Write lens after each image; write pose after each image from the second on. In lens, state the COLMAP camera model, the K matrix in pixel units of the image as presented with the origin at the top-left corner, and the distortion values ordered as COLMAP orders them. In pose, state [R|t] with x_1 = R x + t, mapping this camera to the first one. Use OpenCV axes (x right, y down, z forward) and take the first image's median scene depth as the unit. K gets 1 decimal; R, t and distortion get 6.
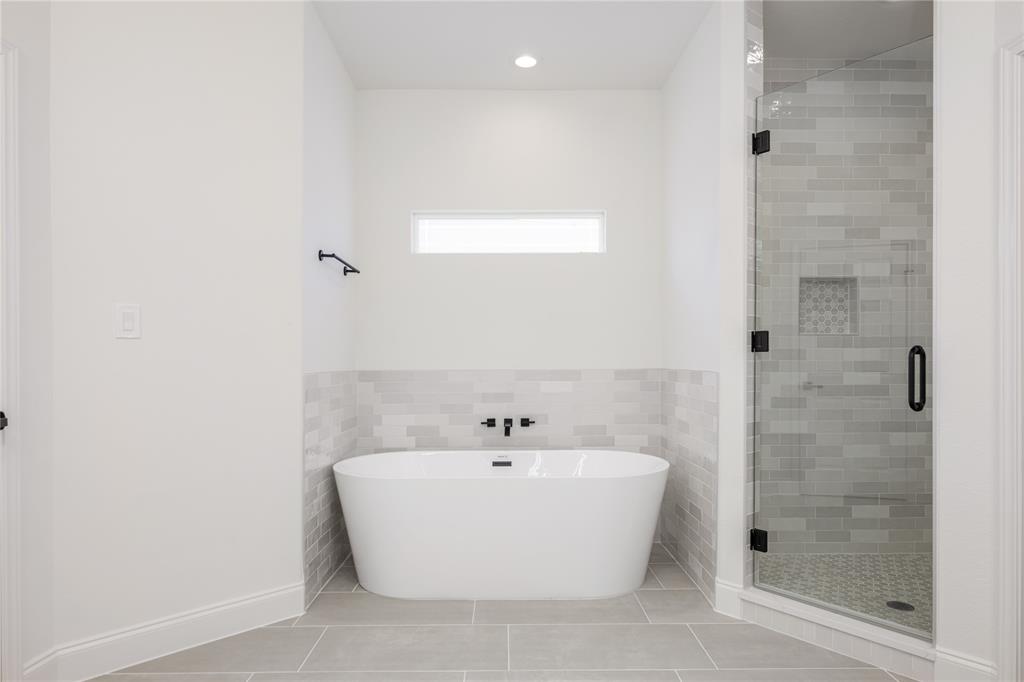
lens RADIAL K [[598.5, 0, 515.0], [0, 598.5, 358.1], [0, 0, 1]] dist [-0.002446, -0.000990]
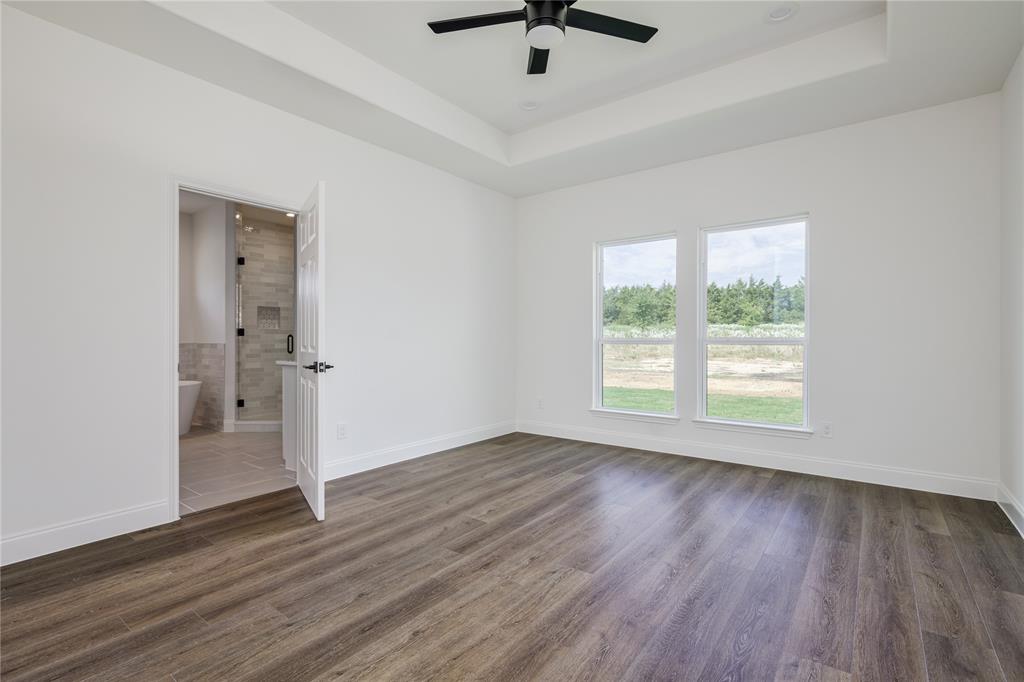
lens RADIAL K [[471.7, 0, 504.2], [0, 471.7, 340.0], [0, 0, 1]] dist [-0.001251, -0.000173]
pose [[0.628077, -0.005689, 0.778131, -0.422376], [0.000519, 0.999976, 0.006893, -0.005547], [-0.778151, -0.003925, 0.628065, -1.067360]]
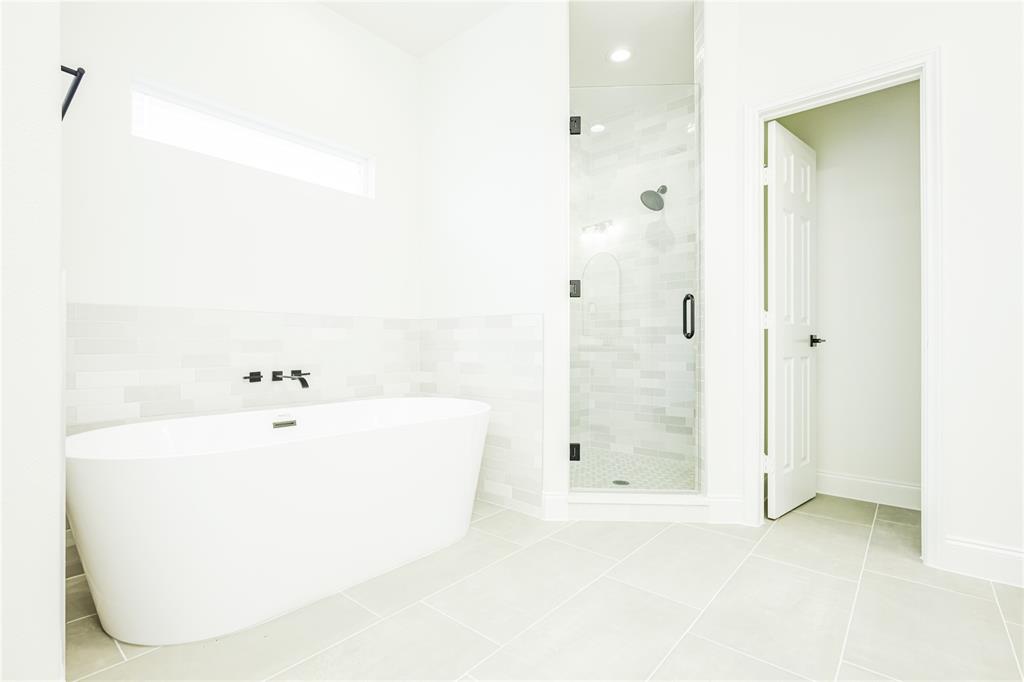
lens RADIAL K [[473.4, 0, 512.0], [0, 473.4, 341.0], [0, 0, 1]] dist [-0.001489, -0.000180]
pose [[0.674210, 0.008424, 0.738491, -0.310637], [-0.007995, 0.999960, -0.004108, 0.066595], [-0.738496, -0.003135, 0.674250, 0.352764]]
